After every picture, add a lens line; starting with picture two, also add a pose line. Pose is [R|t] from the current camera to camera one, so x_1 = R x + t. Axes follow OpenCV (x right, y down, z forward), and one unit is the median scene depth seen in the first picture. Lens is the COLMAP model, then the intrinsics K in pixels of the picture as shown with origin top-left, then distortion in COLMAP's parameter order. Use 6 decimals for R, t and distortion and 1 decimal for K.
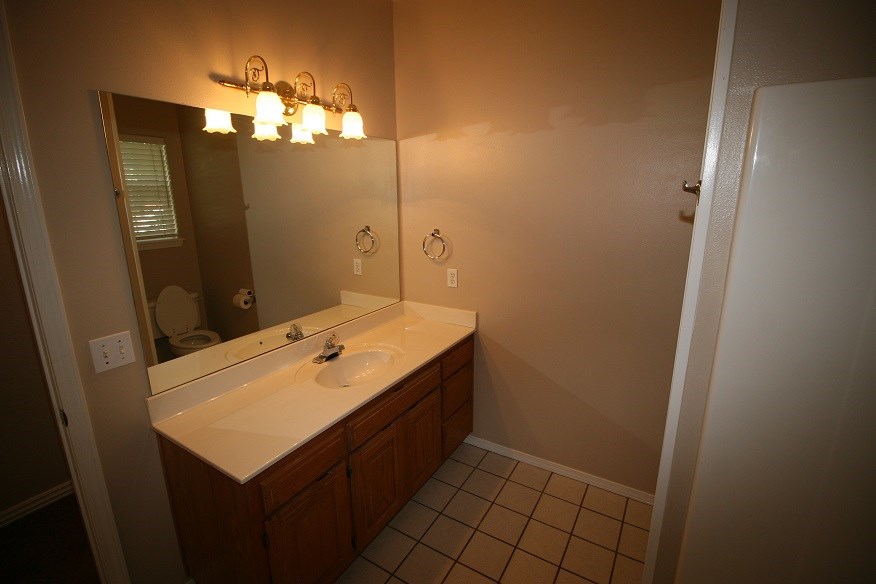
lens RADIAL K [[401.9, 0, 438.9], [0, 401.9, 288.8], [0, 0, 1]] dist [-0.000317, -0.012552]
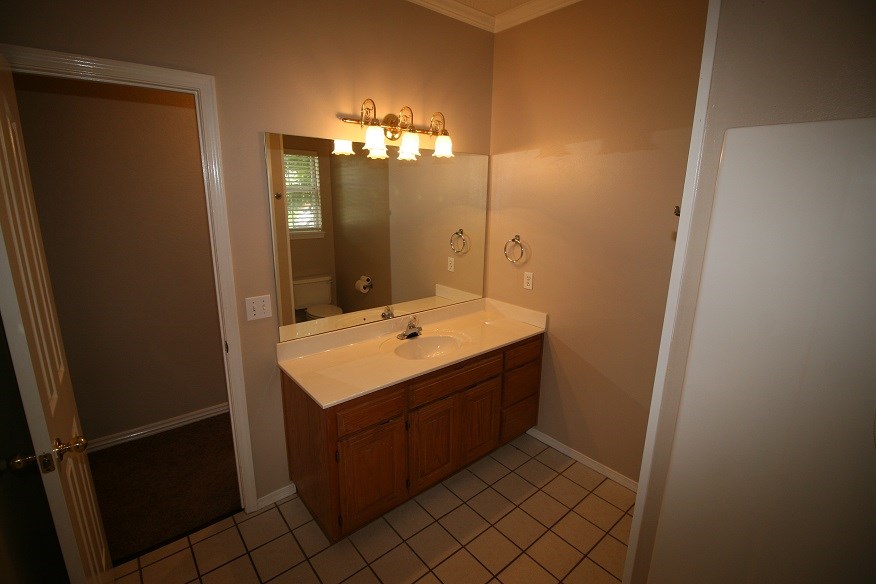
lens RADIAL K [[401.6, 0, 439.5], [0, 401.6, 287.0], [0, 0, 1]] dist [-0.000096, -0.012313]
pose [[0.949758, 0.090676, -0.299561, 0.152843], [-0.093004, 0.995644, 0.006508, 0.006237], [0.298847, 0.021679, 0.954055, -0.129161]]
